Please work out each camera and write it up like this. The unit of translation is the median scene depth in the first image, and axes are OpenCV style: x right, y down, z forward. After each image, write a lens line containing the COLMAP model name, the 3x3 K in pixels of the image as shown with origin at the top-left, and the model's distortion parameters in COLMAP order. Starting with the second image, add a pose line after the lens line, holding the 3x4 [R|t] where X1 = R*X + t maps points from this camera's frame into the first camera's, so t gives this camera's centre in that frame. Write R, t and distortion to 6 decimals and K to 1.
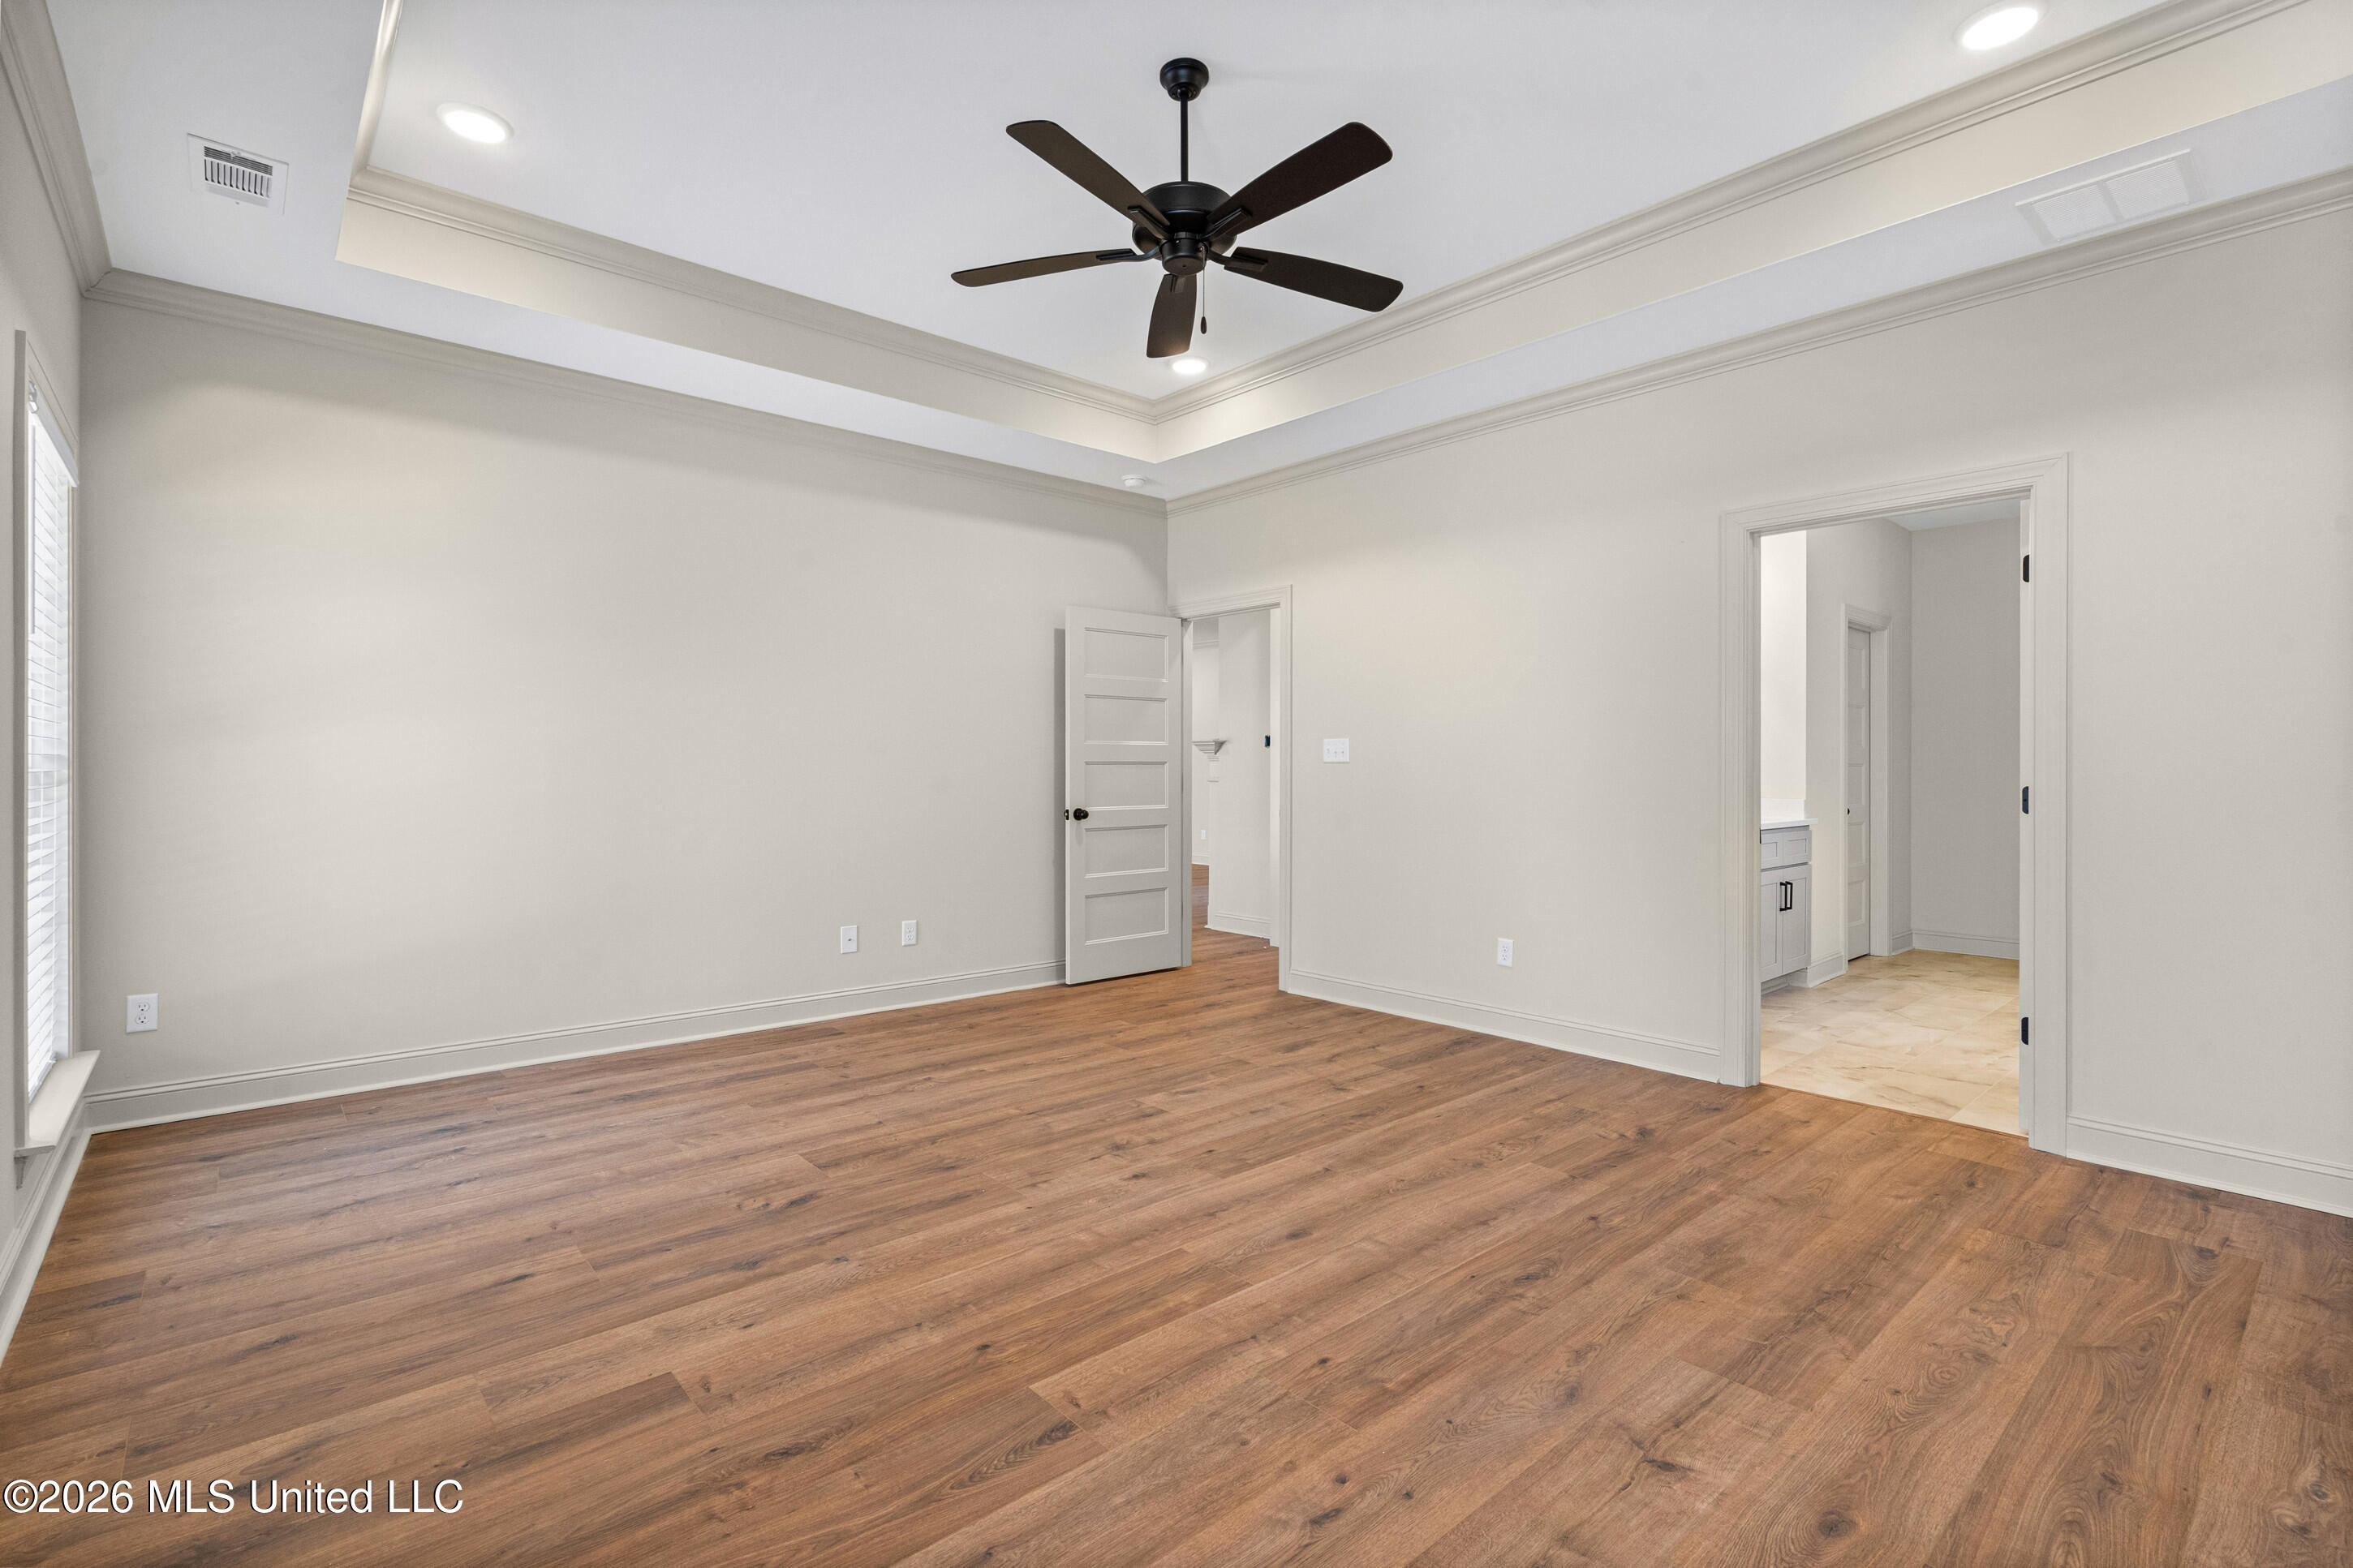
lens RADIAL K [[1072.9, 0, 1172.3], [0, 1072.9, 777.4], [0, 0, 1]] dist [0.021746, 0.000273]
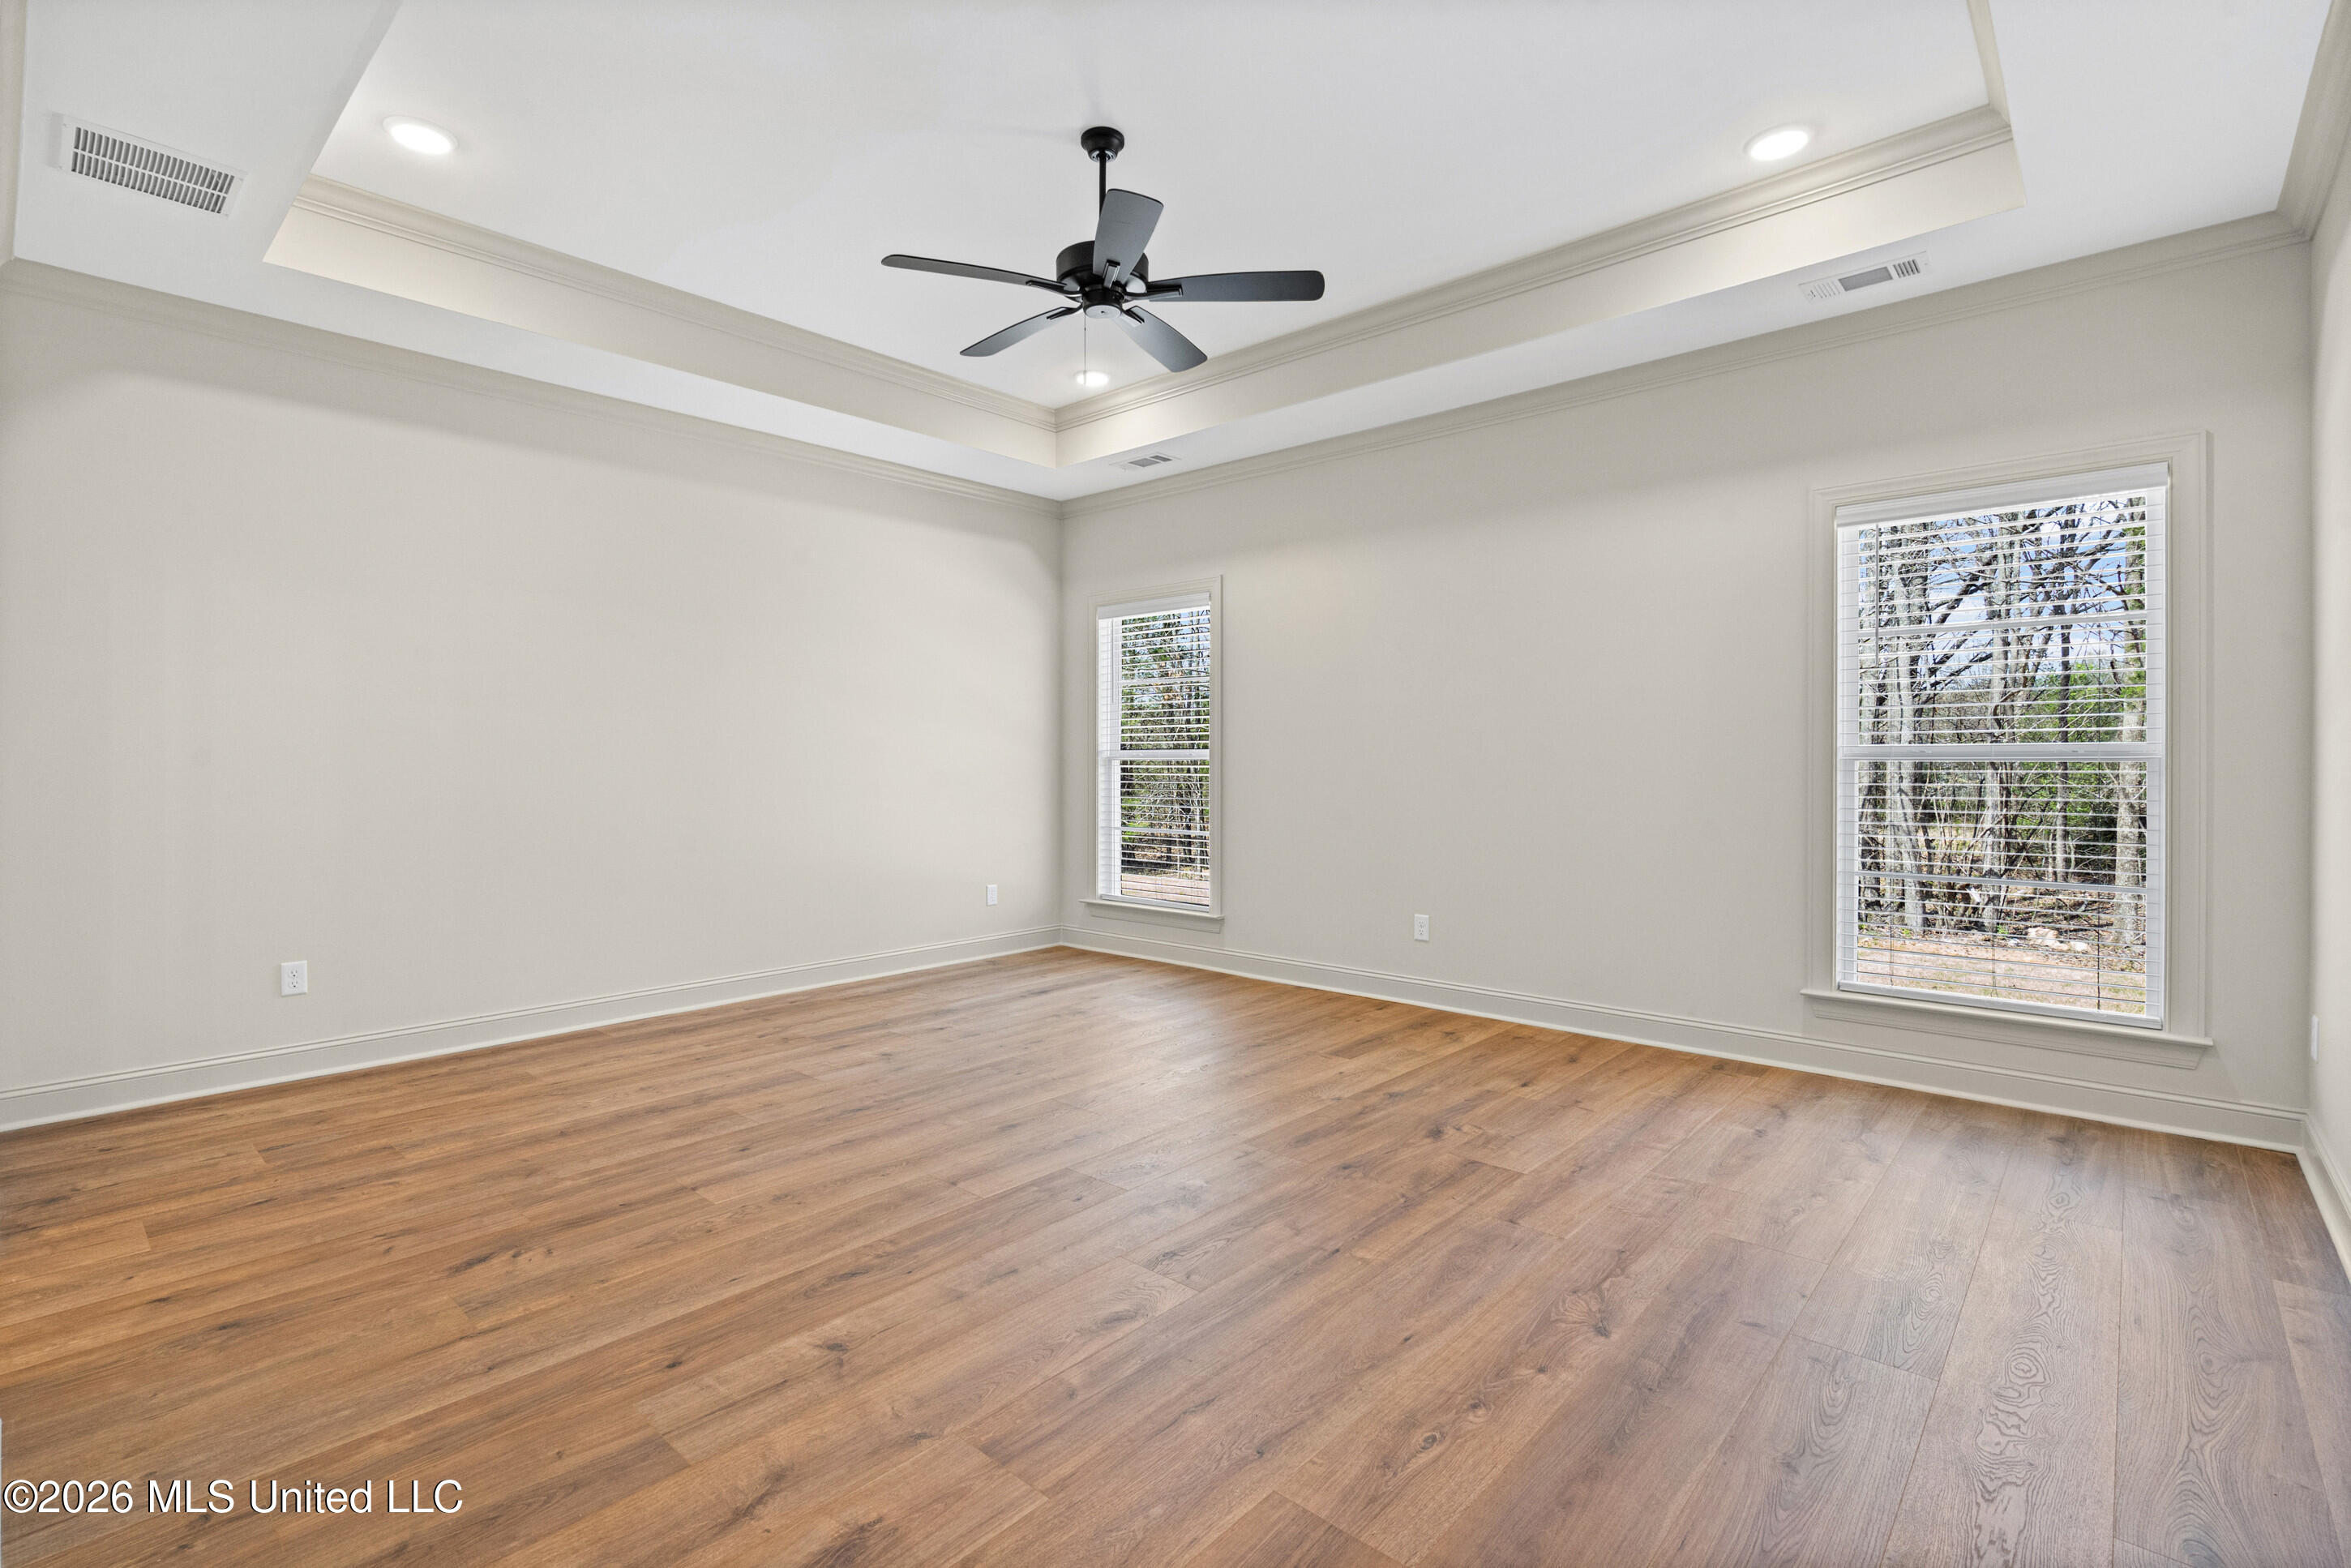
lens RADIAL K [[1072.2, 0, 1169.5], [0, 1072.2, 769.0], [0, 0, 1]] dist [0.021746, 0.000273]
pose [[-0.993090, 0.001583, -0.117344, 0.068754], [-0.000401, 0.999857, 0.016881, -0.014104], [0.117354, 0.016811, -0.992948, 2.012378]]
